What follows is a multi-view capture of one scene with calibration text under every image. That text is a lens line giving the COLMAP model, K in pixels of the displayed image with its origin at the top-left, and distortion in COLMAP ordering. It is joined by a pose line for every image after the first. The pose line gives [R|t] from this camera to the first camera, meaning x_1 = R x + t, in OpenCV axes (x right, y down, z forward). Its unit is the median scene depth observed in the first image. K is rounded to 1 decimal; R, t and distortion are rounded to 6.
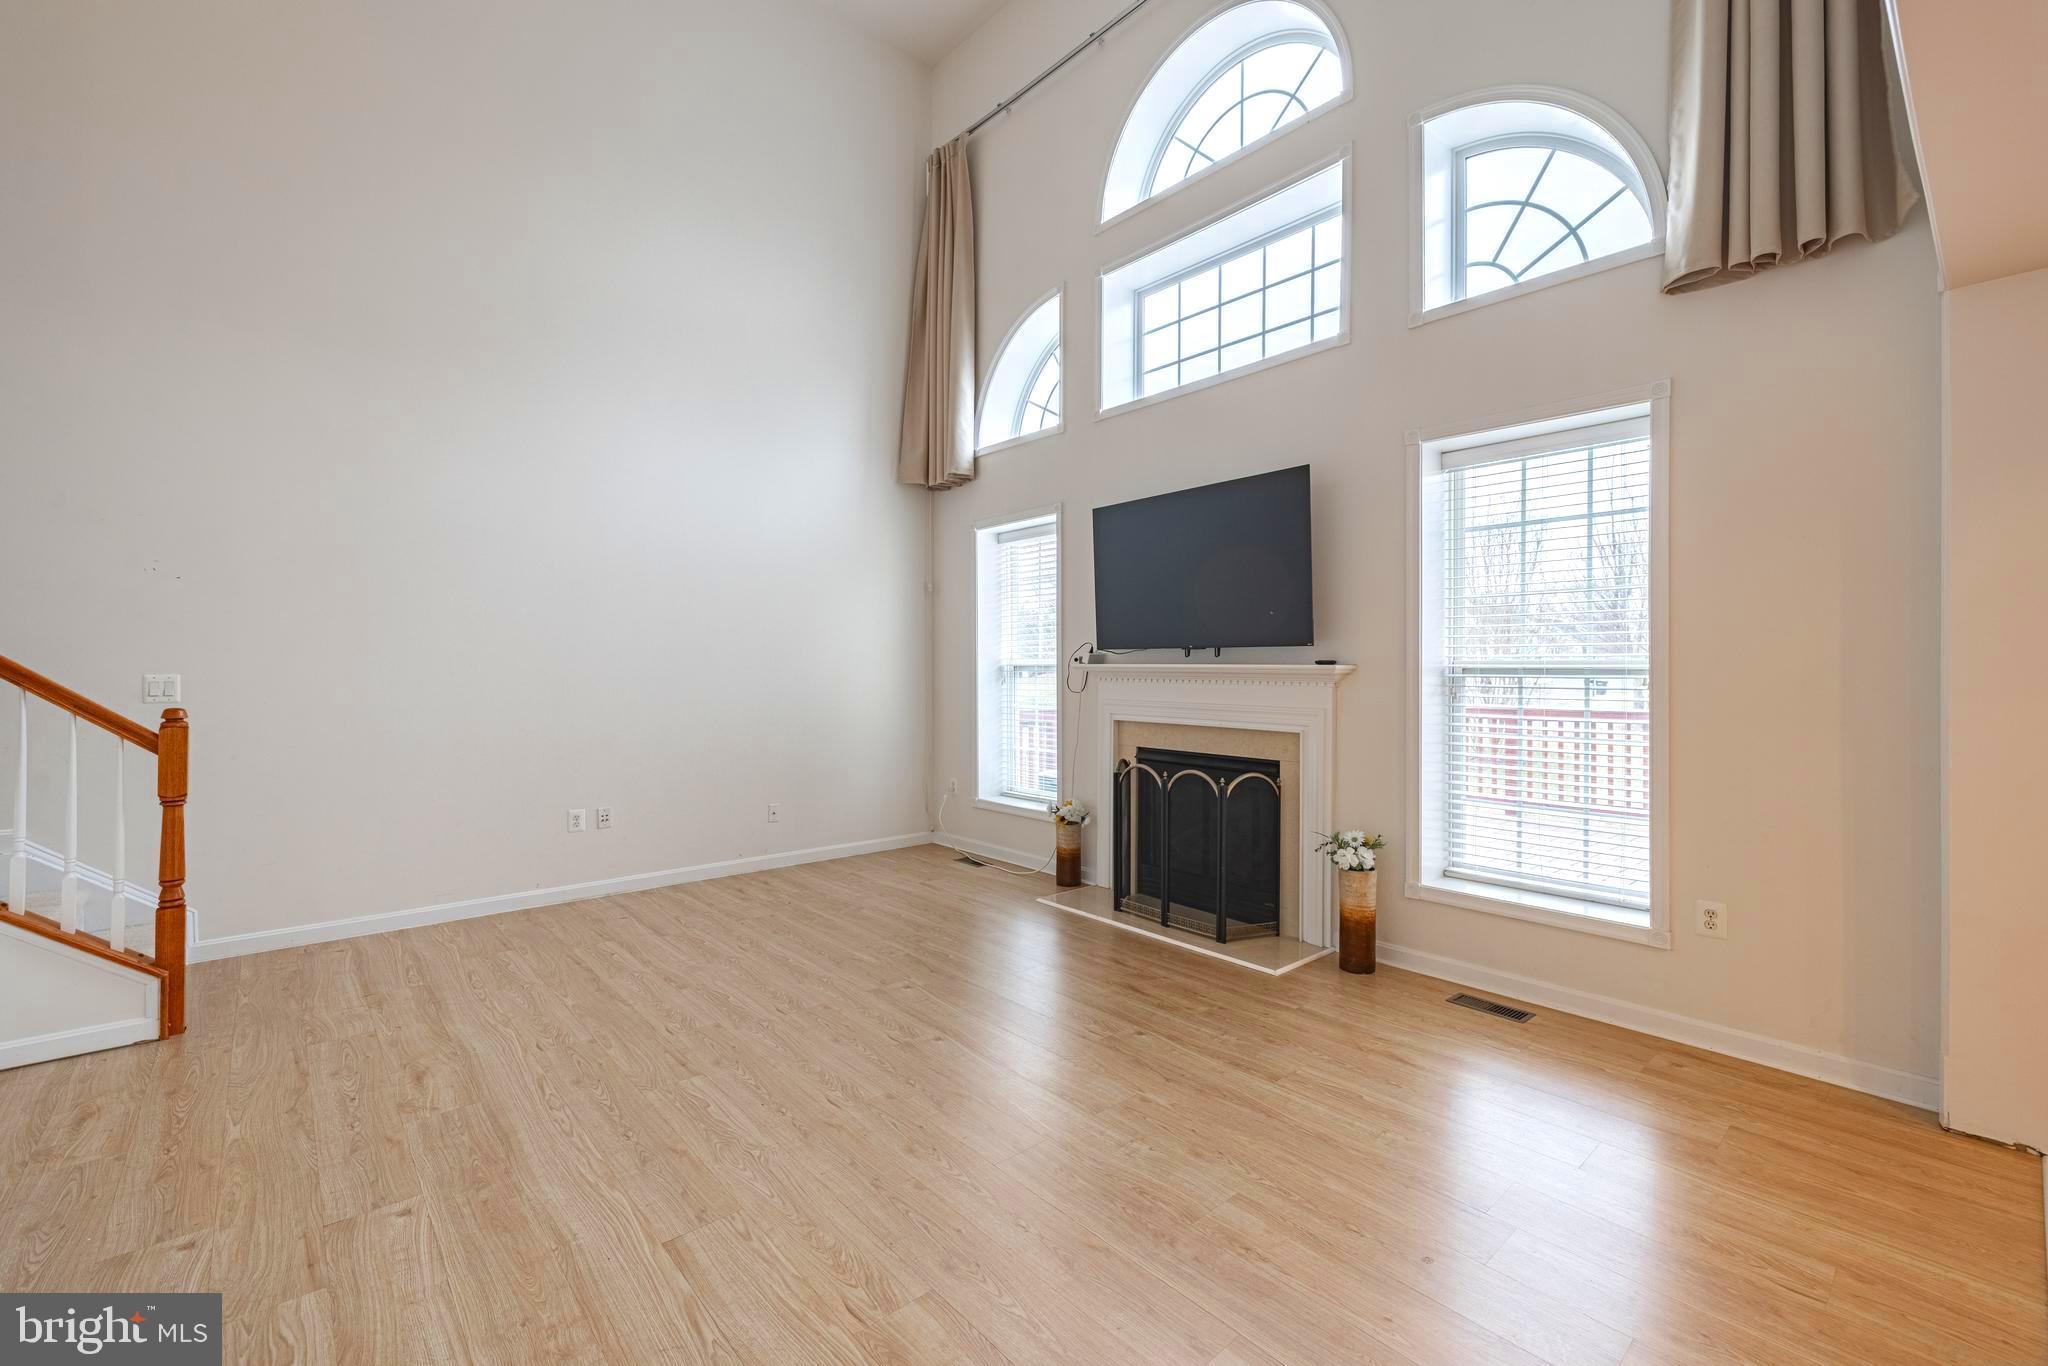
lens RADIAL K [[854.9, 0, 1022.9], [0, 854.9, 672.6], [0, 0, 1]] dist [-0.000690, -0.000229]
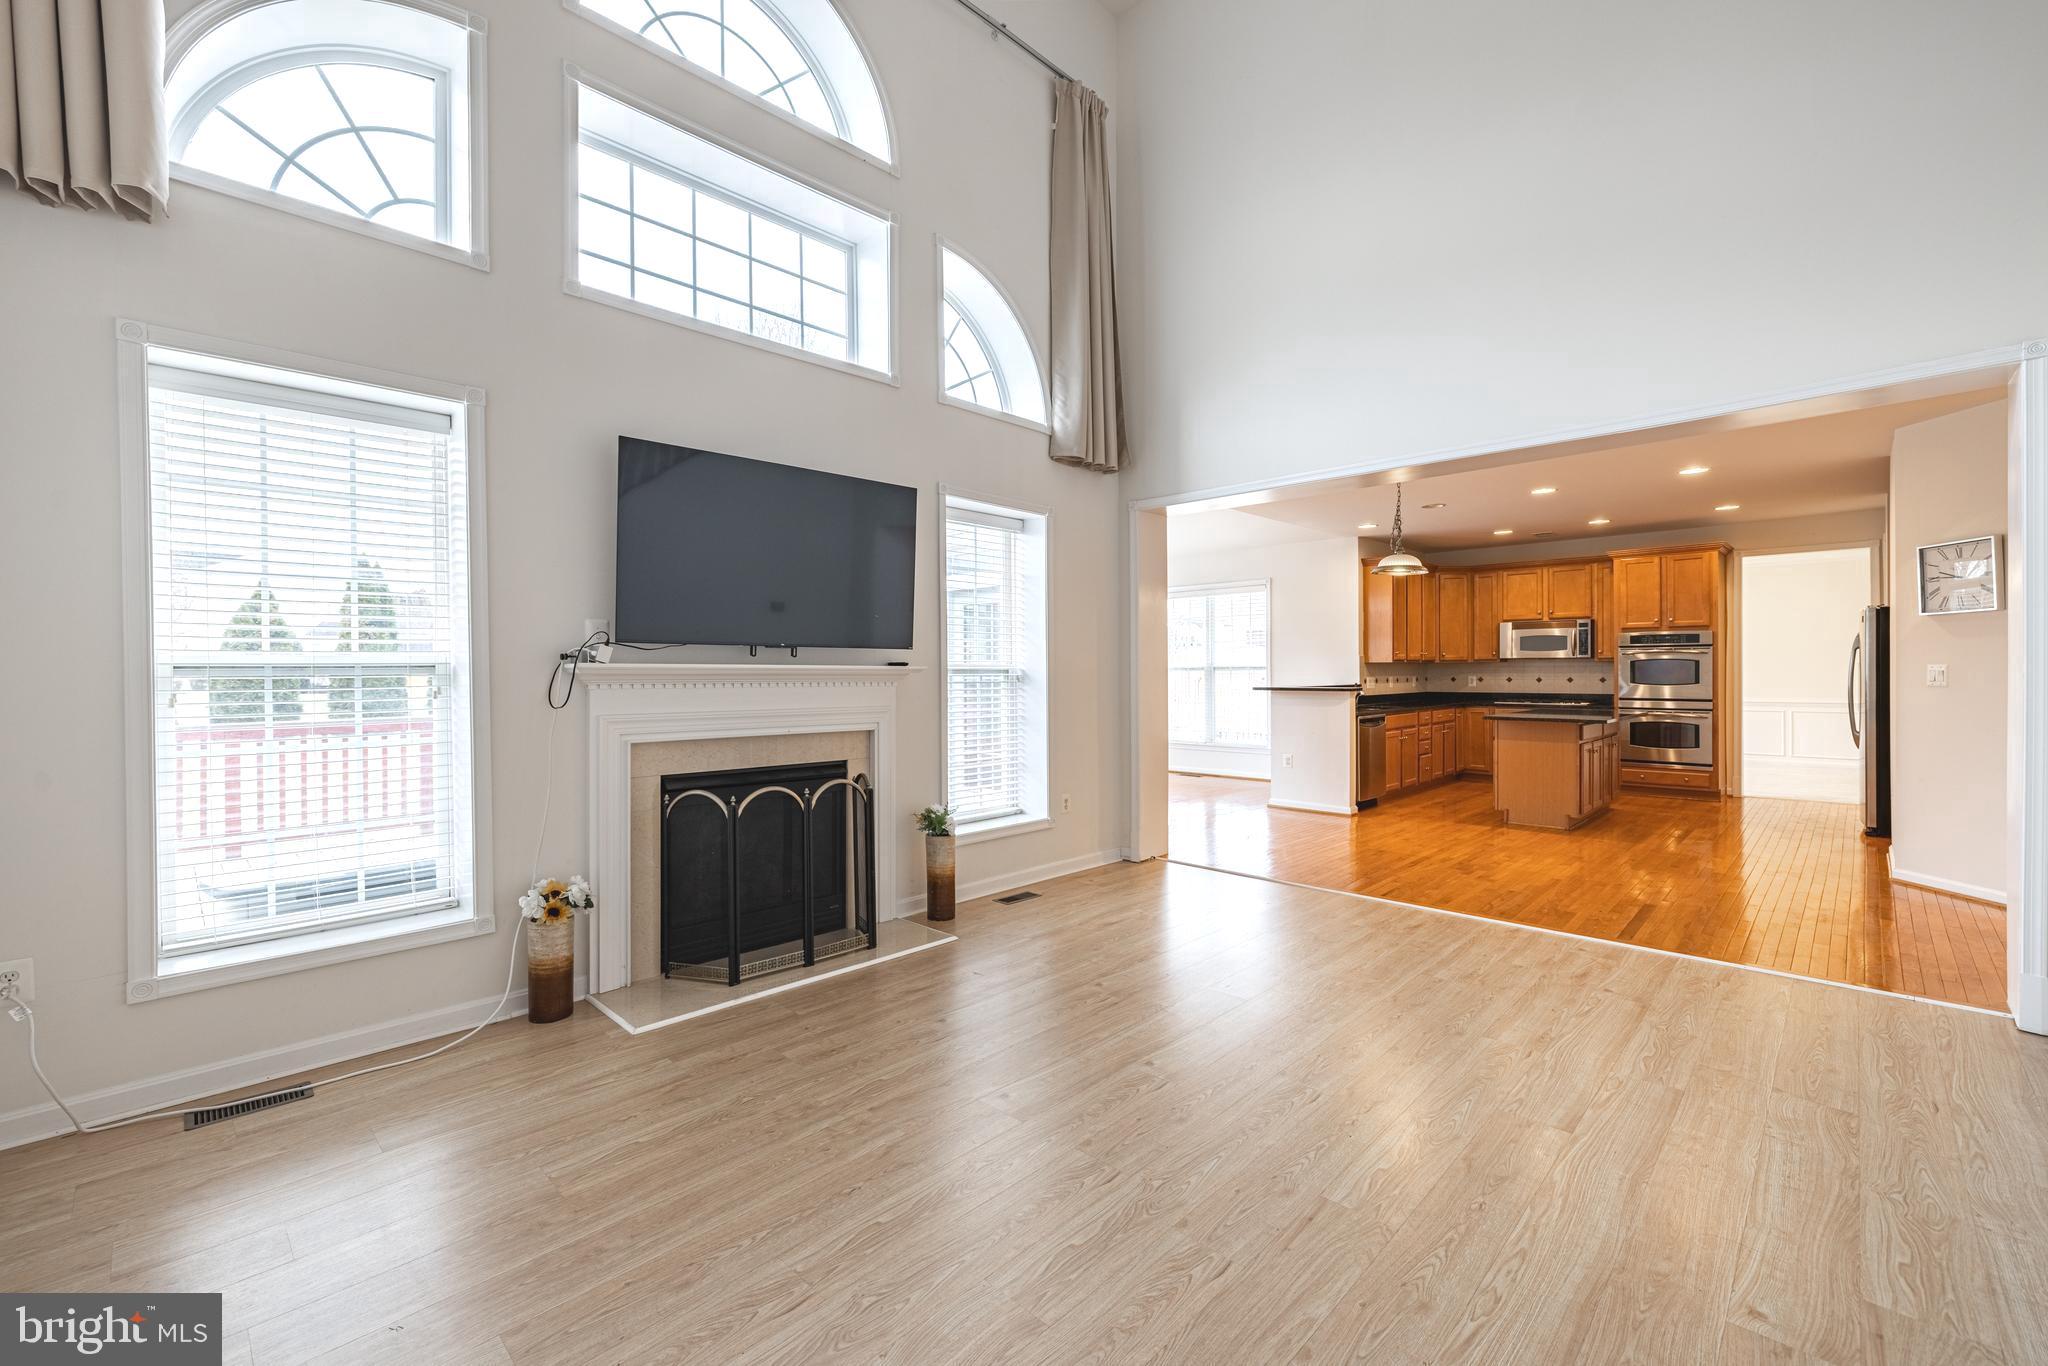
lens RADIAL K [[854.9, 0, 1022.9], [0, 854.9, 672.6], [0, 0, 1]] dist [-0.000690, -0.000229]
pose [[-0.075047, -0.002213, 0.997178, -0.855199], [0.009715, 0.999948, 0.002950, -0.002541], [-0.997133, 0.009909, -0.075022, 1.009654]]
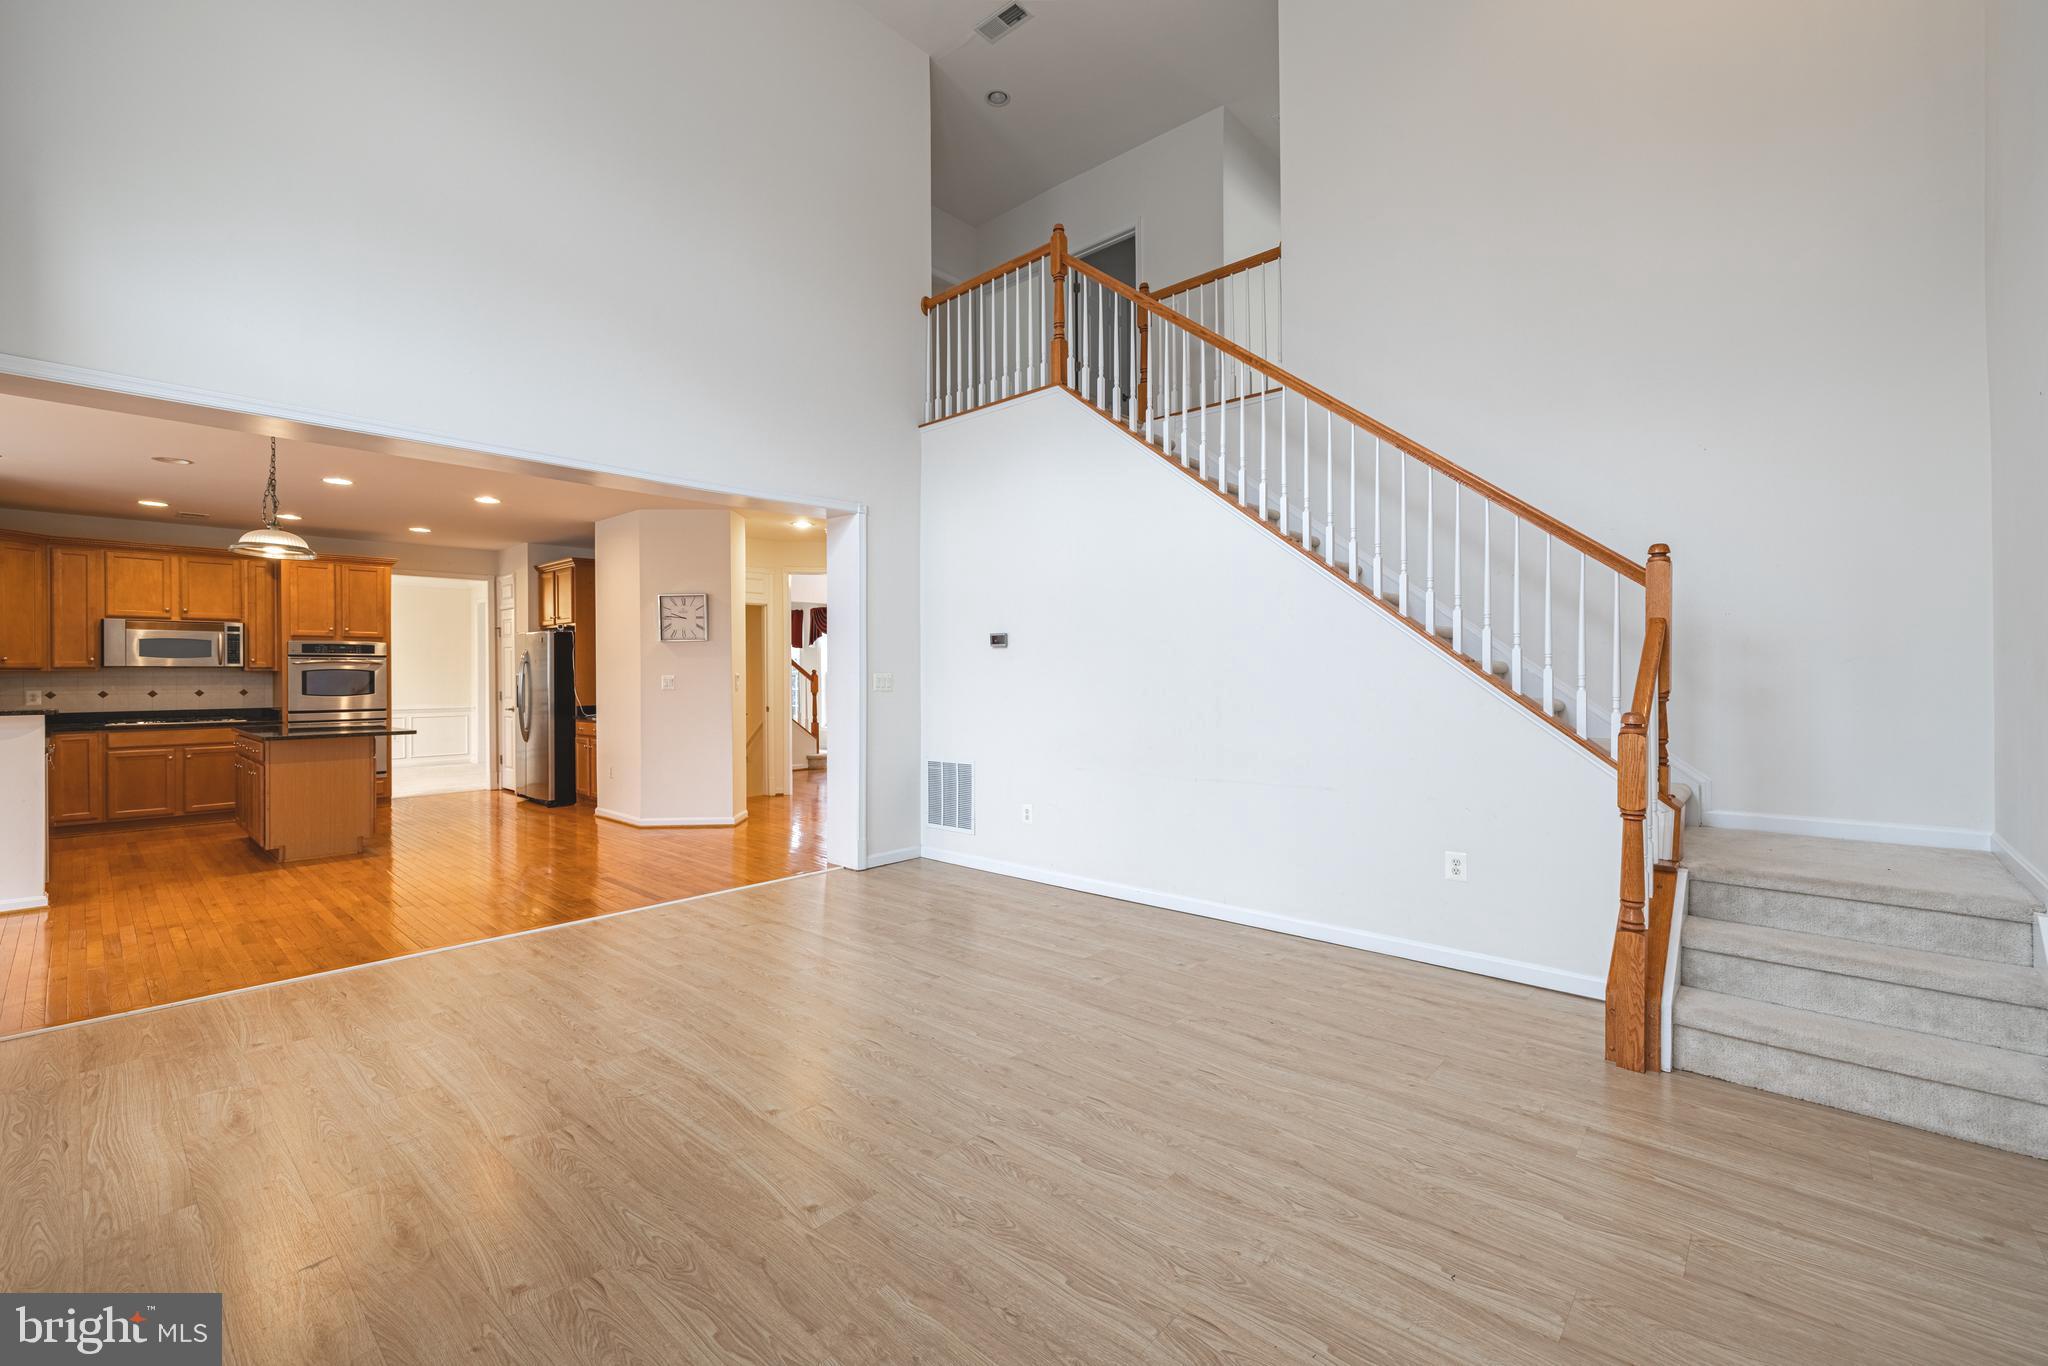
lens RADIAL K [[854.9, 0, 1022.9], [0, 854.9, 672.6], [0, 0, 1]] dist [-0.000690, -0.000229]
pose [[-0.993165, 0.005200, -0.116602, -0.208068], [0.004818, 0.999982, 0.003559, -0.006175], [0.116619, 0.002973, -0.993172, 1.565007]]
